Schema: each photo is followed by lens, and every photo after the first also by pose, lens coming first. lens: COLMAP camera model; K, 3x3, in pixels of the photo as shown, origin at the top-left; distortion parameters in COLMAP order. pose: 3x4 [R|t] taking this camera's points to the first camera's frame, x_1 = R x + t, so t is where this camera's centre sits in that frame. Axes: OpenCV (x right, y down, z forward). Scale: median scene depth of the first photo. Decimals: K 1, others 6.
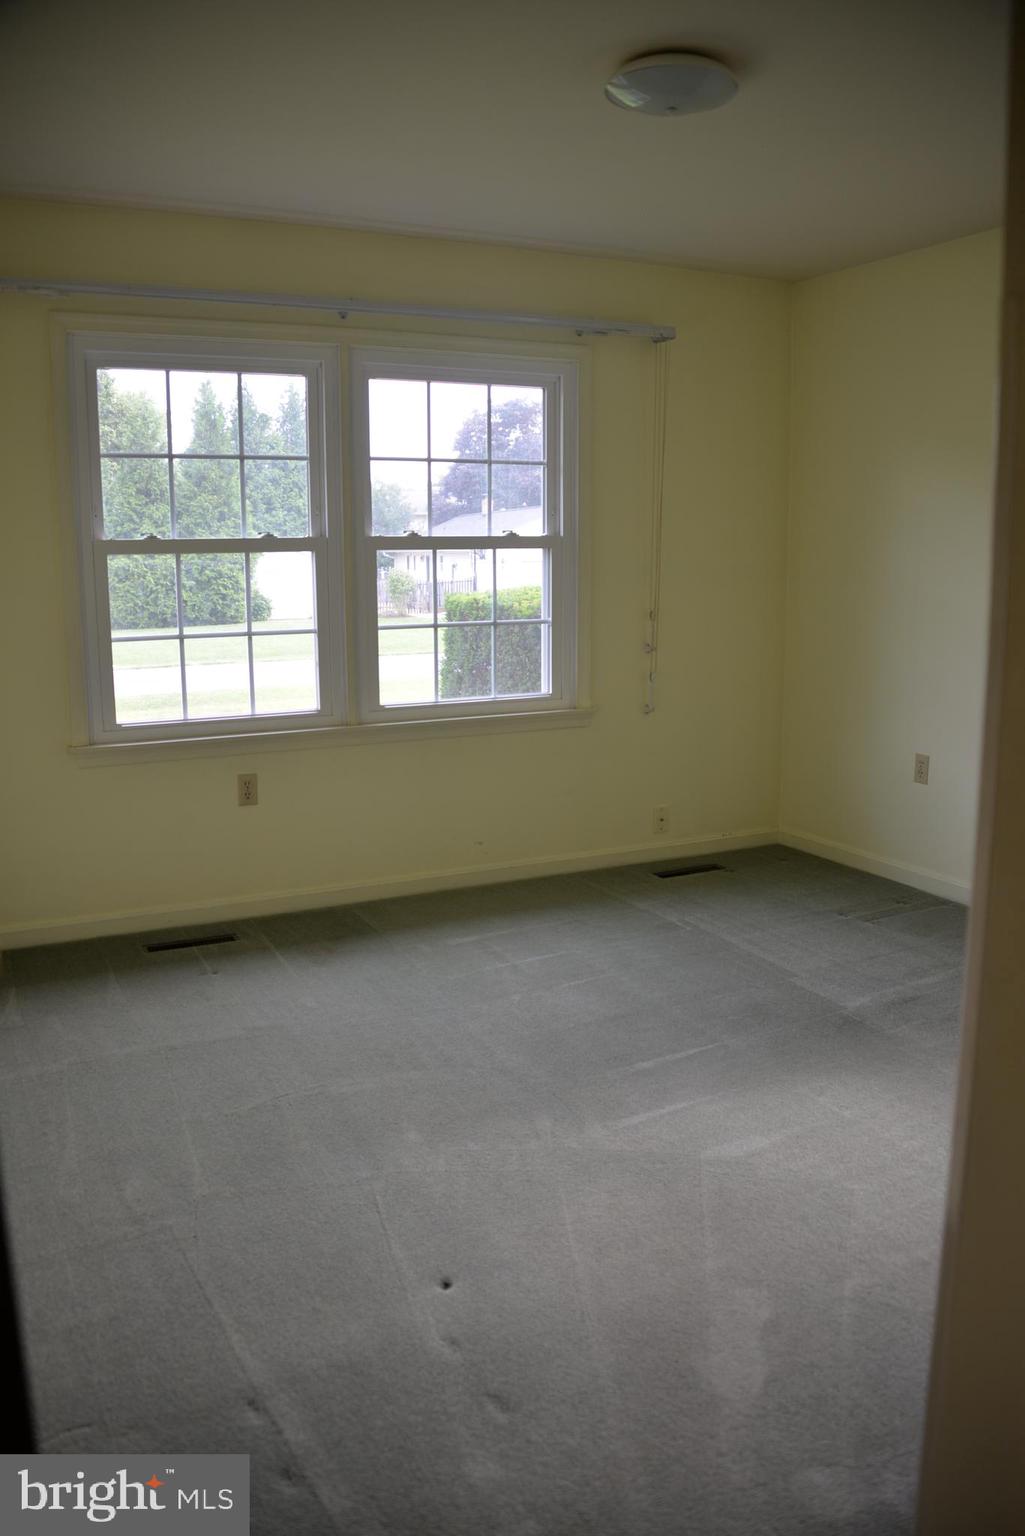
lens RADIAL K [[1233.5, 0, 512.5], [0, 1233.5, 768.0], [0, 0, 1]] dist [-0.115851, 0.012410]
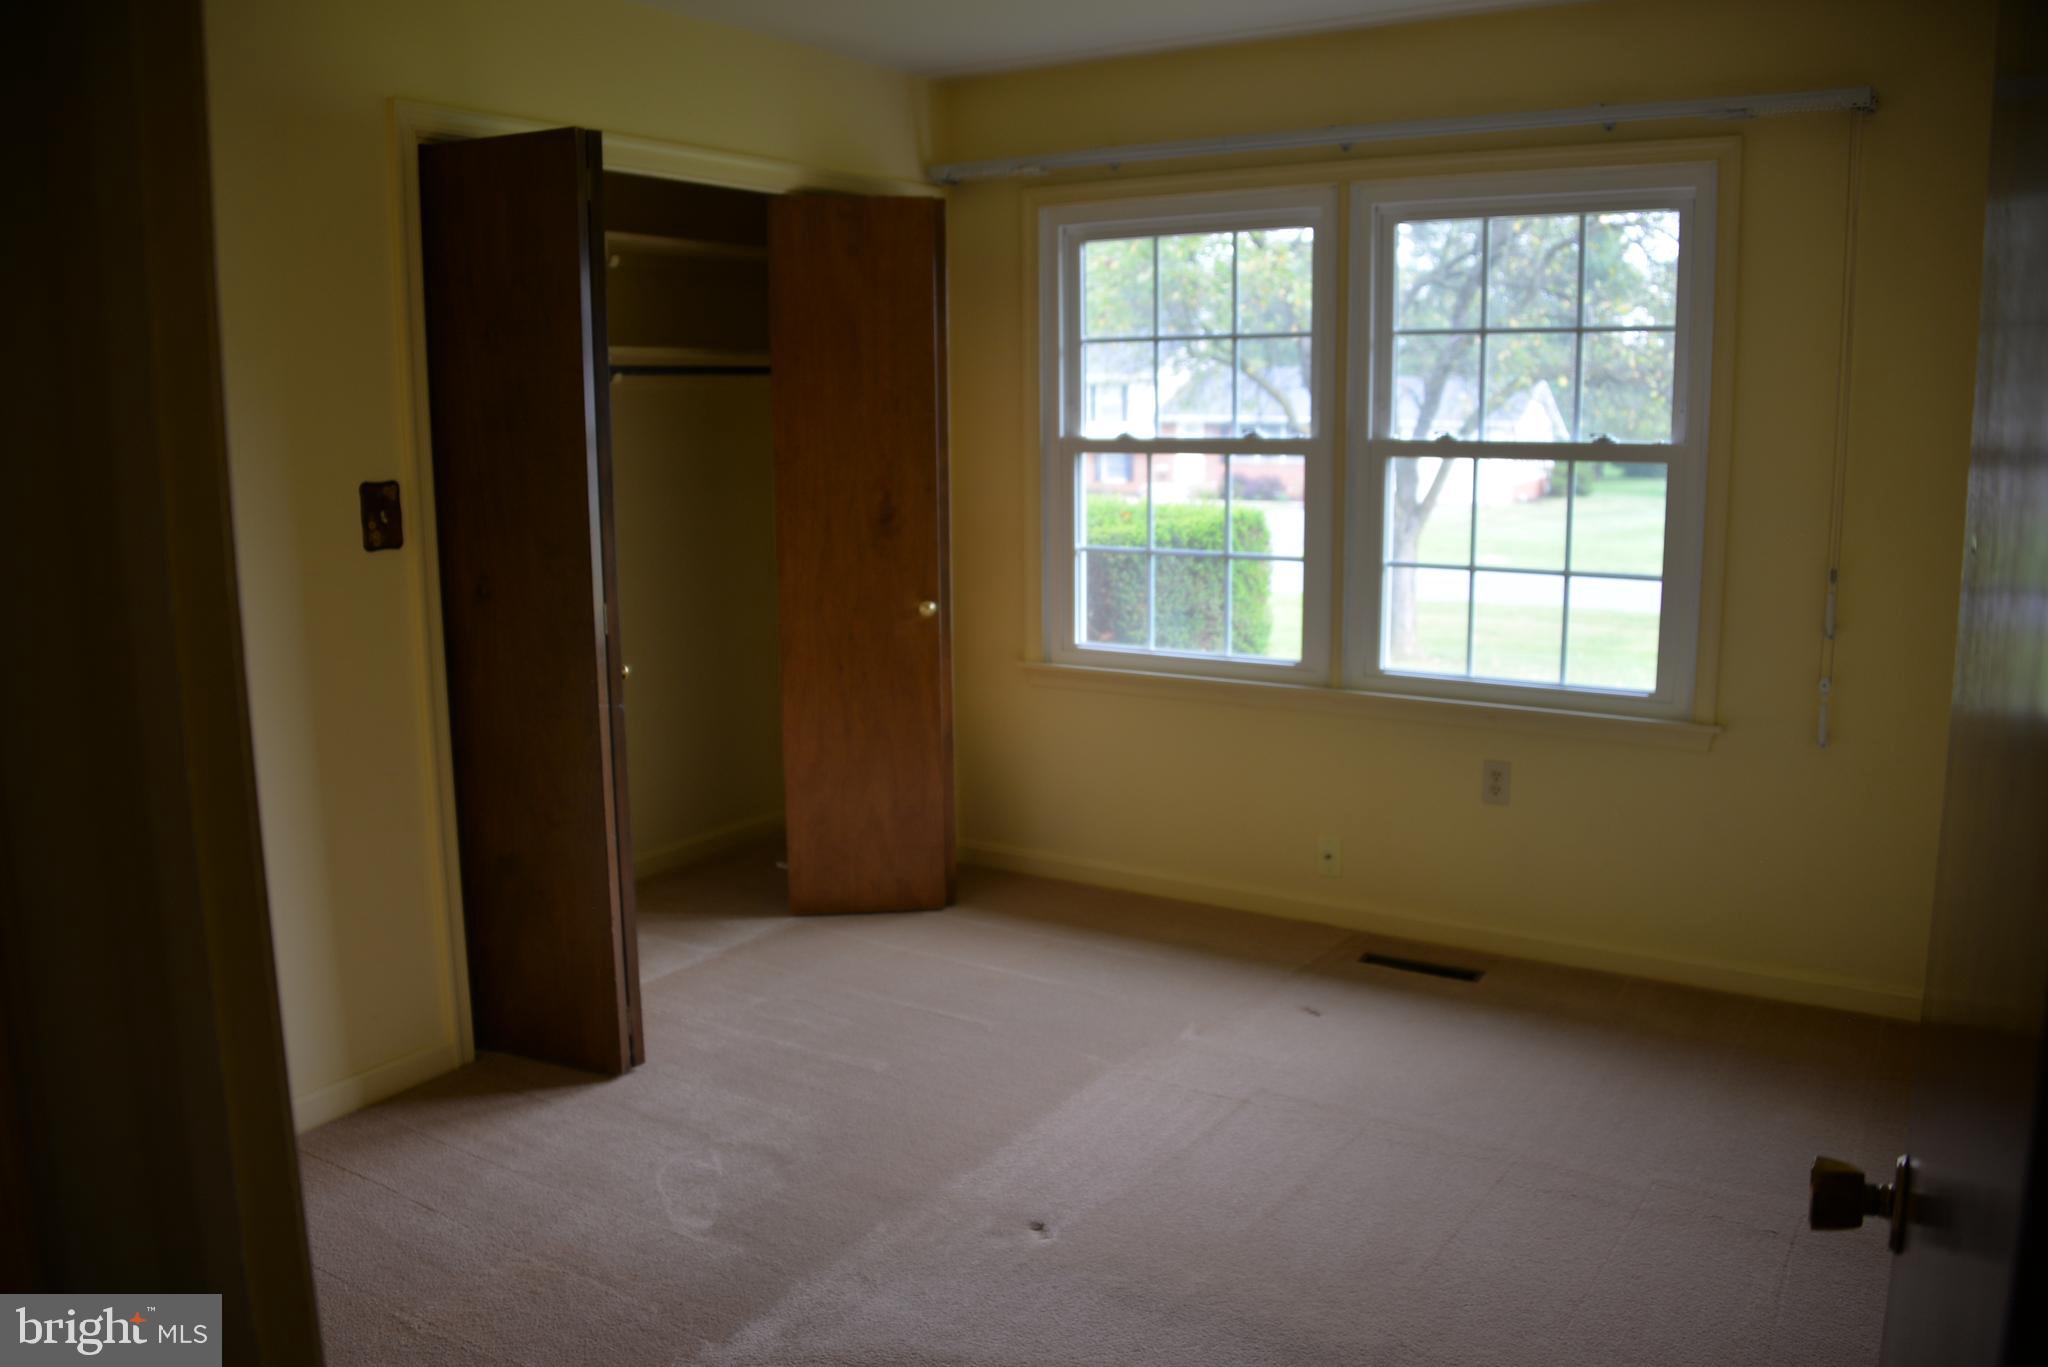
lens RADIAL K [[1635.1, 0, 1024.0], [0, 1635.1, 683.5], [0, 0, 1]] dist [0.001315, -0.000737]
pose [[0.534595, 0.132174, -0.834708, 0.620779], [-0.164632, 0.985059, 0.050542, -0.059227], [0.828918, 0.110400, 0.548368, 0.304564]]
